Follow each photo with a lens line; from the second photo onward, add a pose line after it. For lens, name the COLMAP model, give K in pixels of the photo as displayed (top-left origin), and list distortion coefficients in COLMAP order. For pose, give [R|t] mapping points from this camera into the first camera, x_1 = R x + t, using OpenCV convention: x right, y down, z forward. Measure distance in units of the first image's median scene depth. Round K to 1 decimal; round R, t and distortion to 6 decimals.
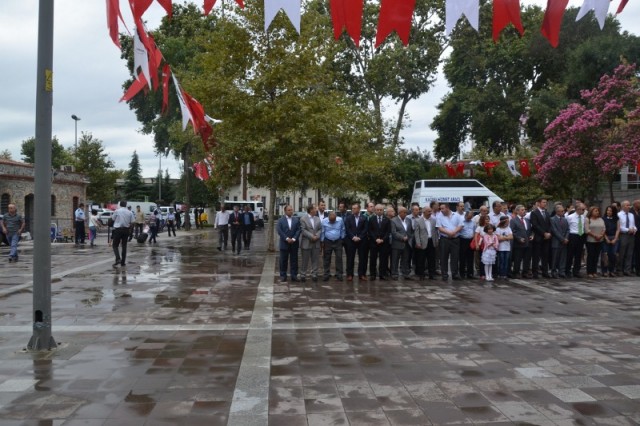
lens RADIAL K [[510.5, 0, 320.0], [0, 510.5, 213.0], [0, 0, 1]] dist [-0.012491, -0.004466]
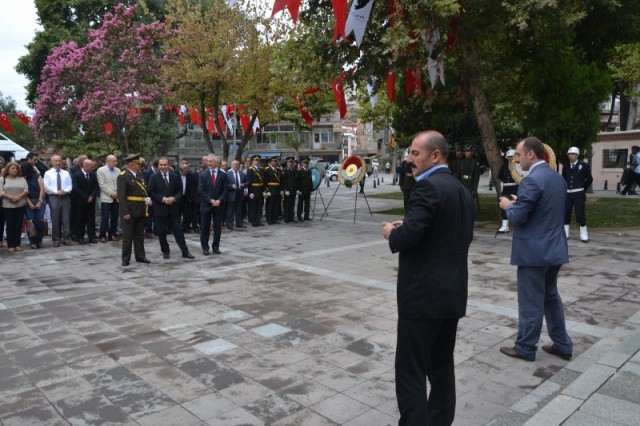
lens RADIAL K [[510.5, 0, 320.0], [0, 510.5, 213.0], [0, 0, 1]] dist [-0.012491, -0.004466]
pose [[0.793964, -0.062697, 0.604723, 0.377330], [0.012195, 0.996111, 0.087265, 0.001870], [-0.607842, -0.061910, 0.791641, 0.066574]]
